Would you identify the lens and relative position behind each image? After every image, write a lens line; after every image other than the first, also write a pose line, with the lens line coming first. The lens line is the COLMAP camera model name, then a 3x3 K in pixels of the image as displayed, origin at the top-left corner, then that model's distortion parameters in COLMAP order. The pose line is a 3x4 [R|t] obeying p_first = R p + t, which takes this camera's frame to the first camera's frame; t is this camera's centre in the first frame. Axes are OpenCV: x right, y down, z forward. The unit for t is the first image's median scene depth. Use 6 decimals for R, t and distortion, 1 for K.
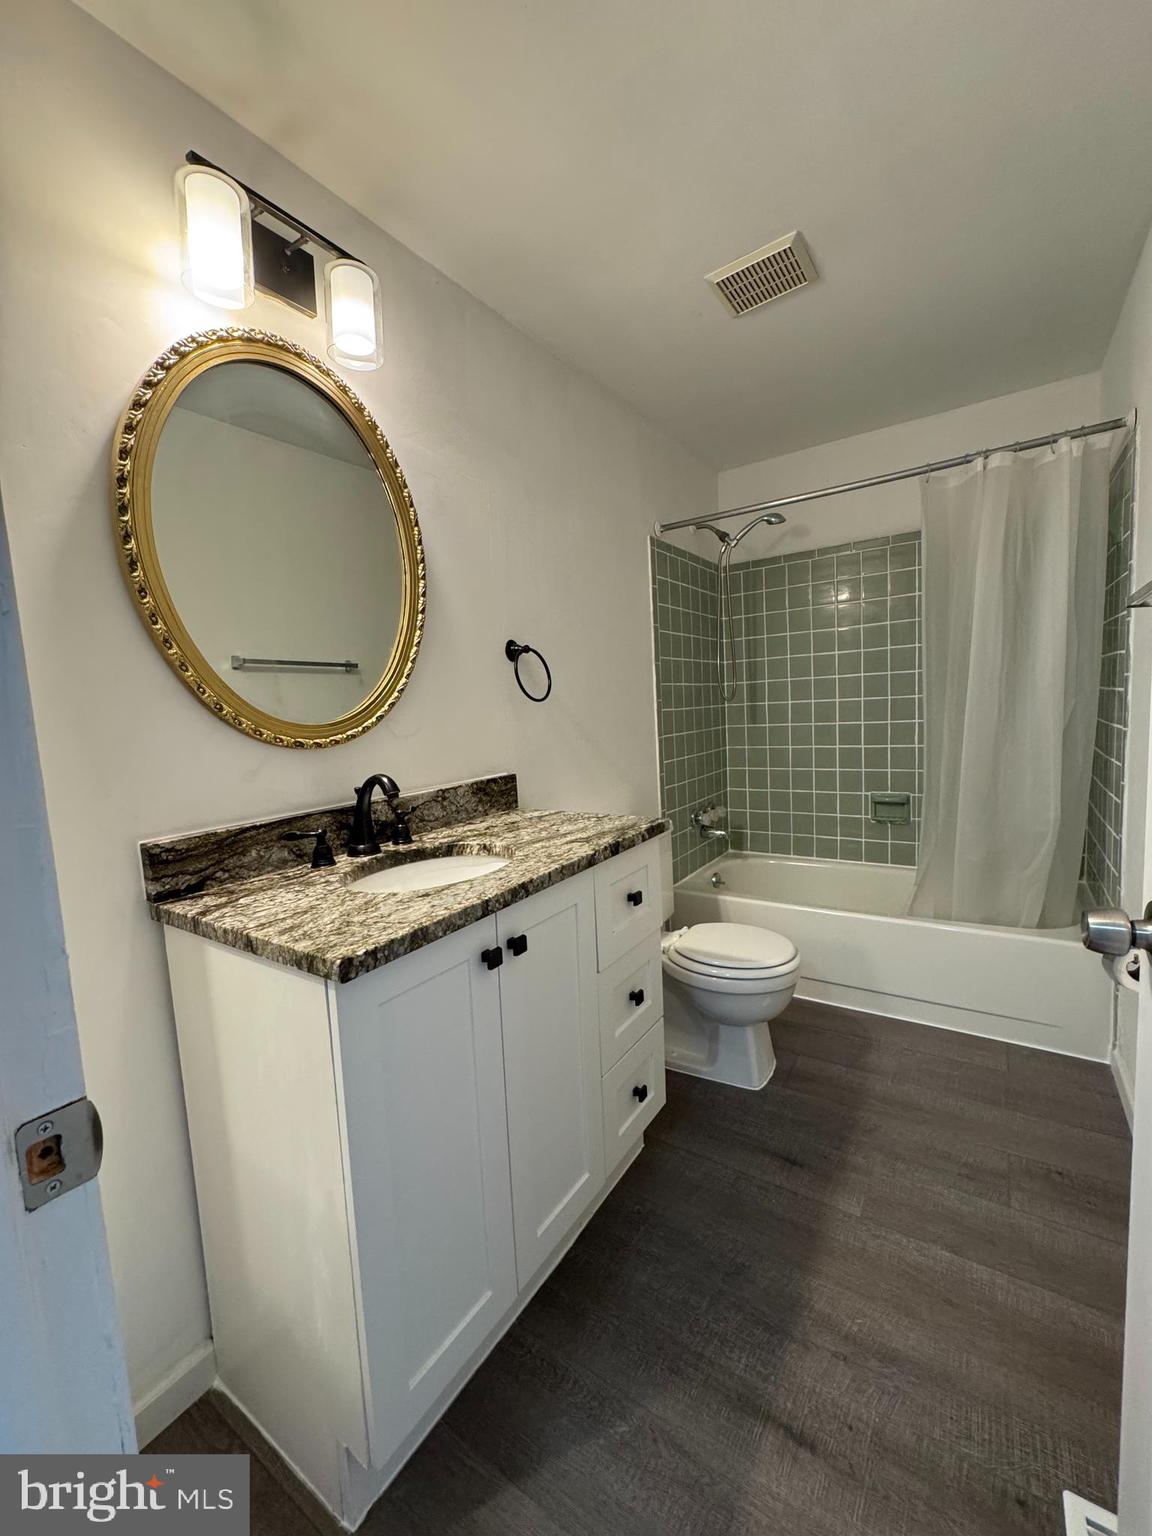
lens RADIAL K [[614.3, 0, 578.5], [0, 614.3, 764.0], [0, 0, 1]] dist [-0.001985, -0.000360]
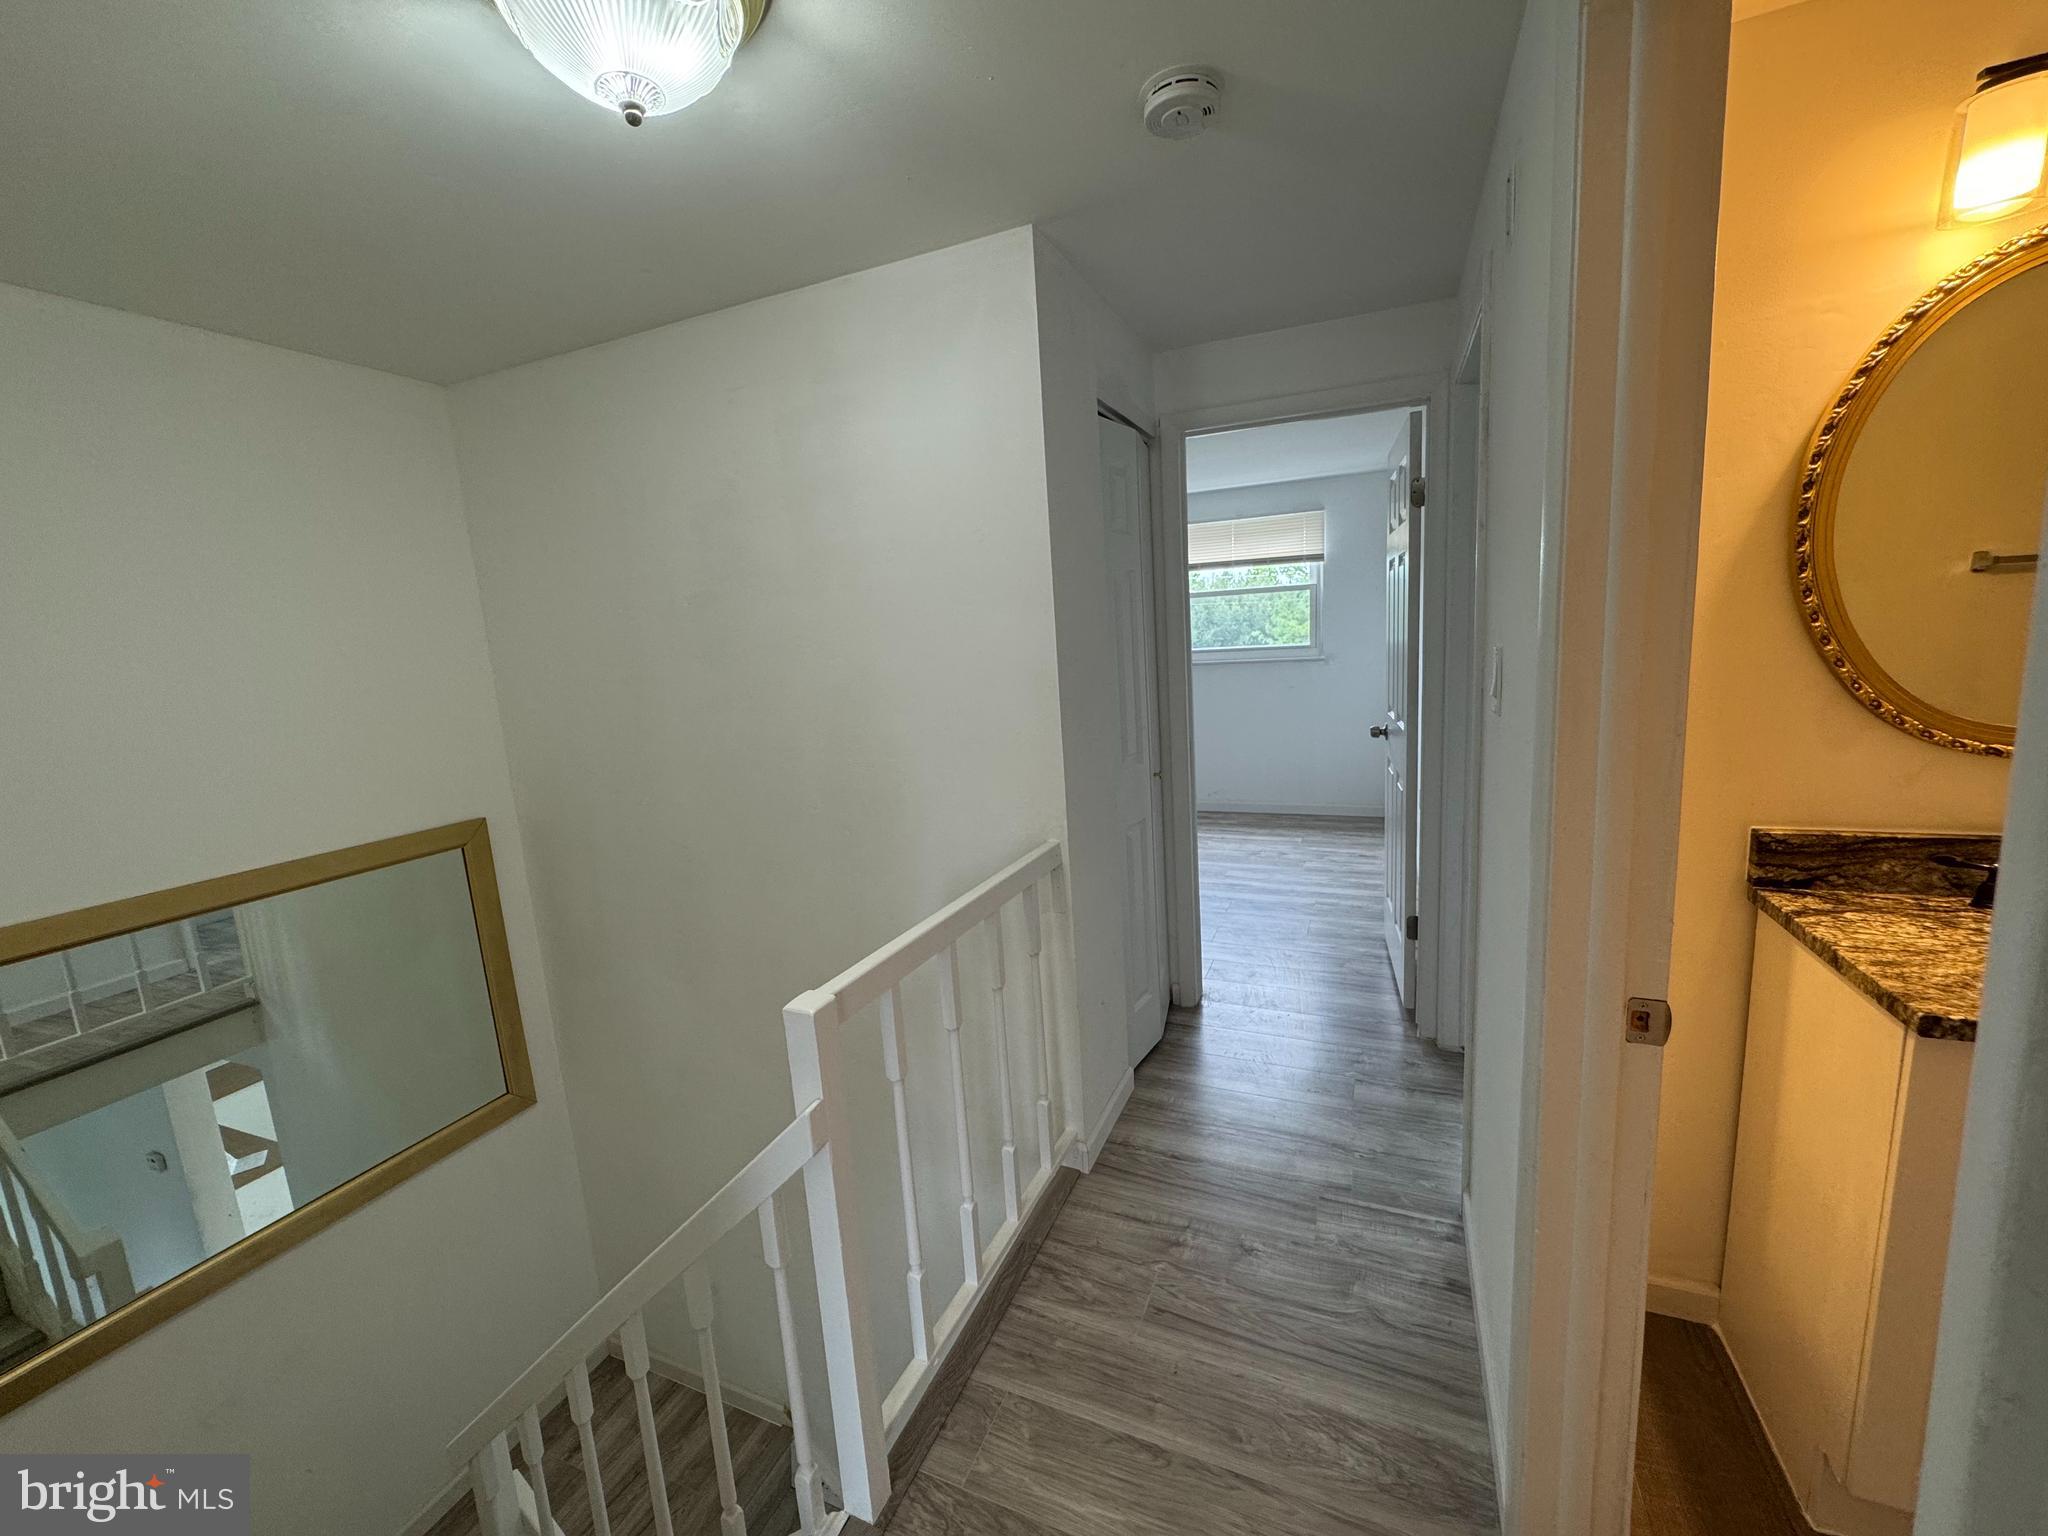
lens RADIAL K [[819.0, 0, 1021.5], [0, 819.0, 767.5], [0, 0, 1]] dist [-0.001513, 0.000054]
pose [[0.182810, 0.205189, -0.961498, 0.408129], [-0.037357, 0.978722, 0.201762, -0.217102], [0.982438, -0.000965, 0.186586, -0.525045]]
